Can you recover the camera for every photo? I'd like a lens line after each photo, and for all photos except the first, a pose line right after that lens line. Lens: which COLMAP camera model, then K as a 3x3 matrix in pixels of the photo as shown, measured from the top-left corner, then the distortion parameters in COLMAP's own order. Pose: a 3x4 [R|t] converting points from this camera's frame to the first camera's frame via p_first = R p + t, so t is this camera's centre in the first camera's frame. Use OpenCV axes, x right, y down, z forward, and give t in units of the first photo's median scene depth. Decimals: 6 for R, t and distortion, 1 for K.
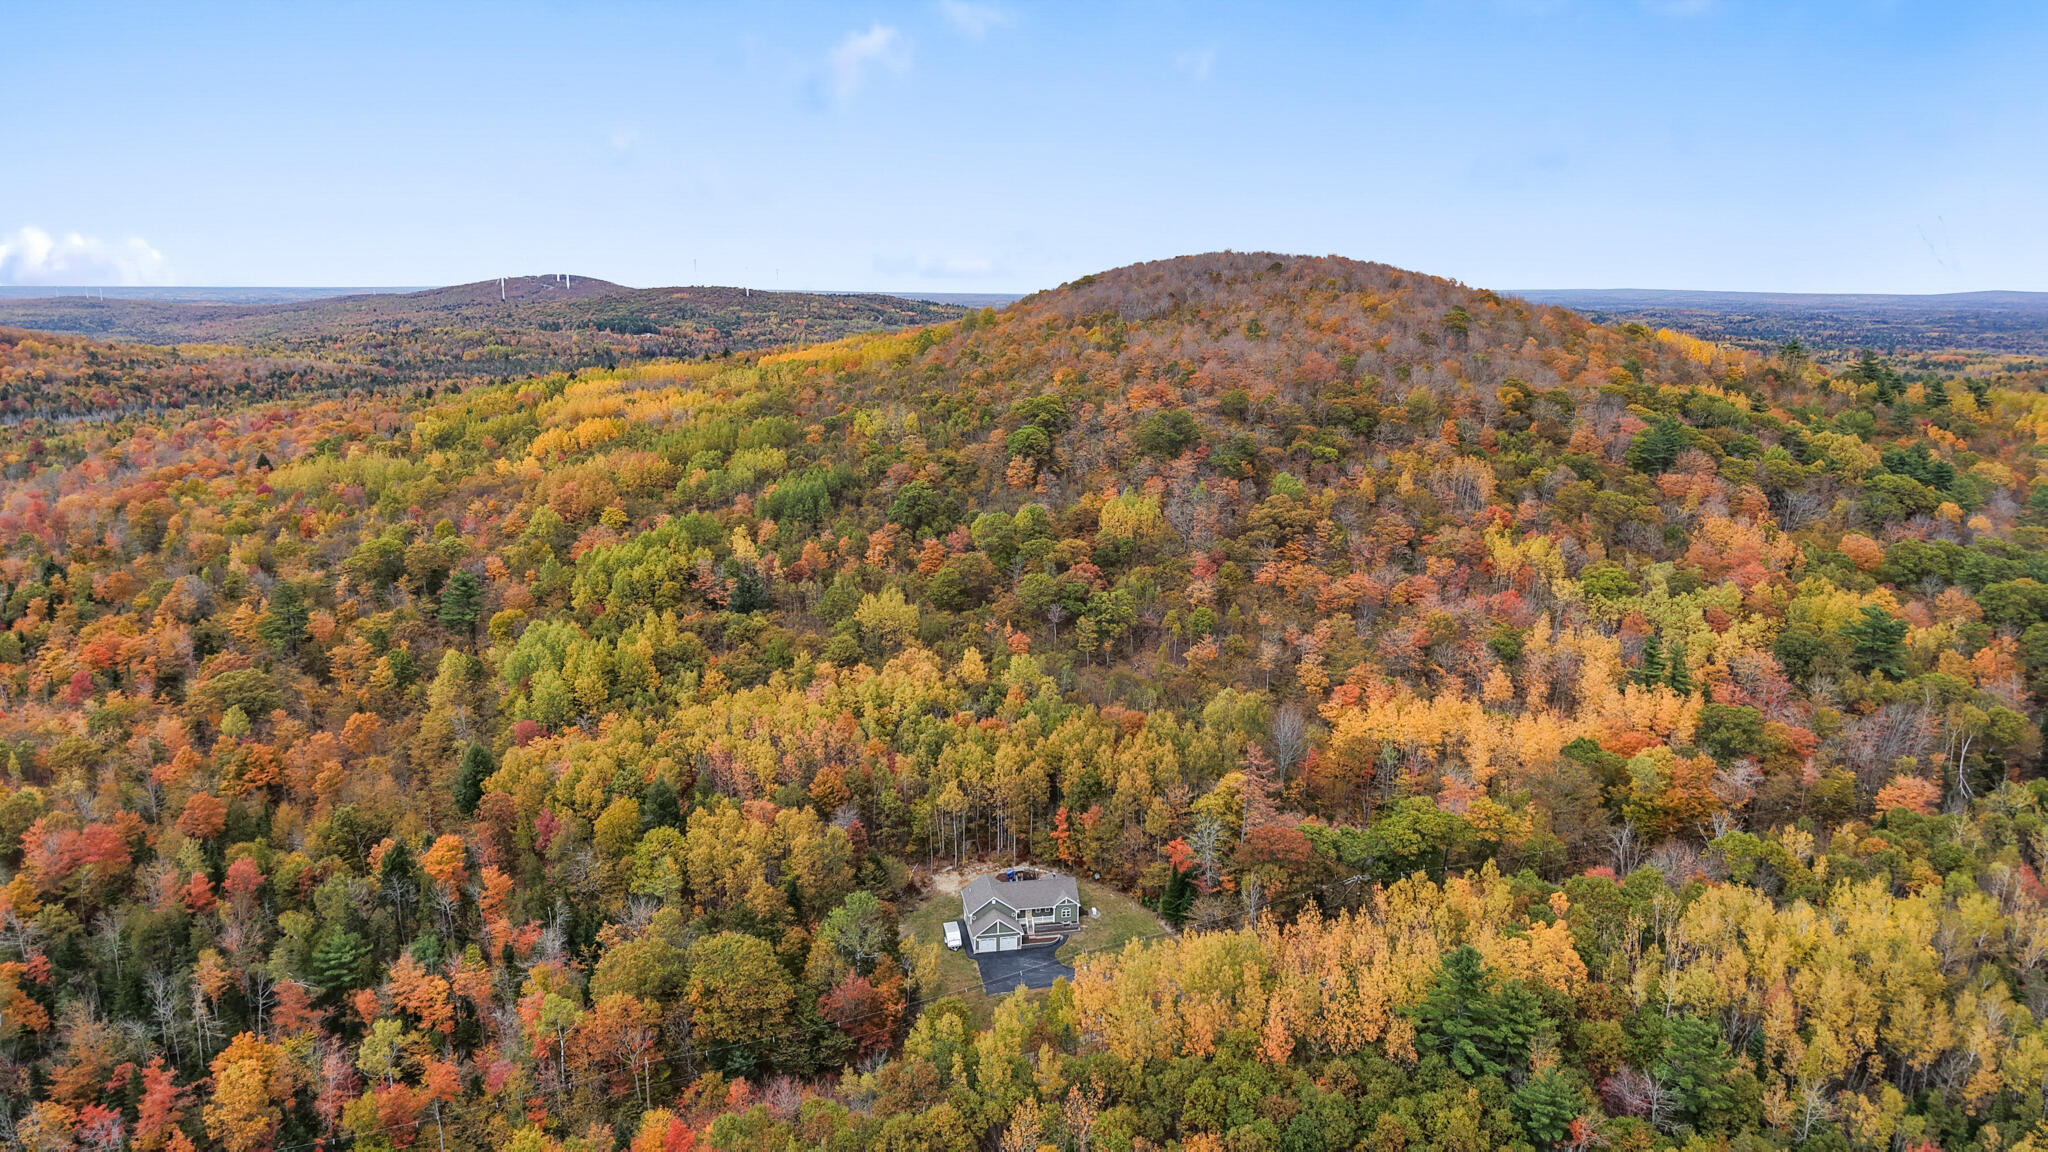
lens RADIAL K [[1363.7, 0, 1029.1], [0, 1363.7, 579.9], [0, 0, 1]] dist [0.026739, -0.038892]
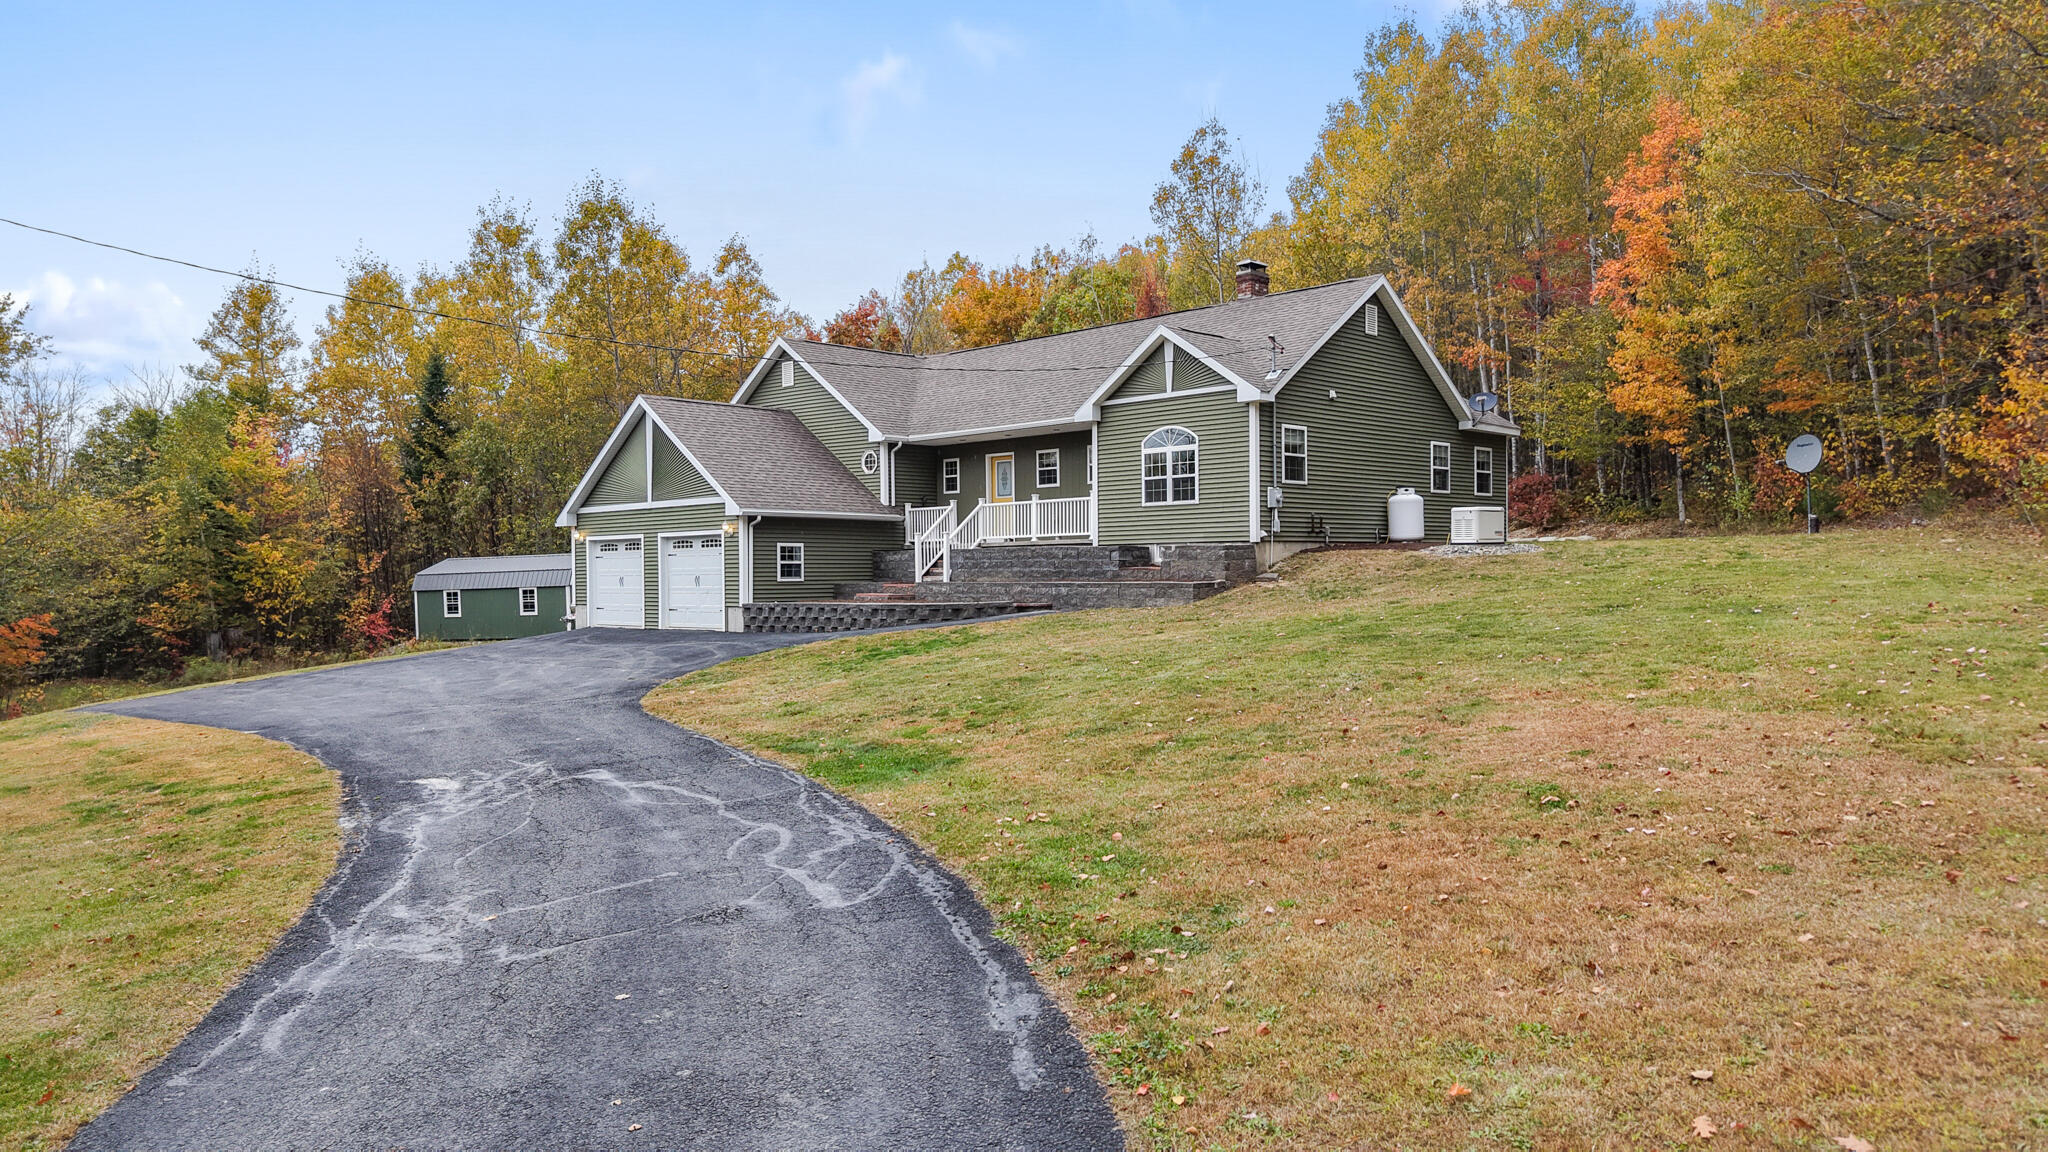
lens RADIAL K [[1363.7, 0, 1029.1], [0, 1363.7, 579.9], [0, 0, 1]] dist [0.026739, -0.038892]
pose [[0.577656, -0.007105, -0.816249, 0.089989], [-0.166633, 0.977879, -0.126438, 0.205176], [0.799091, 0.209052, 0.563694, 0.699072]]
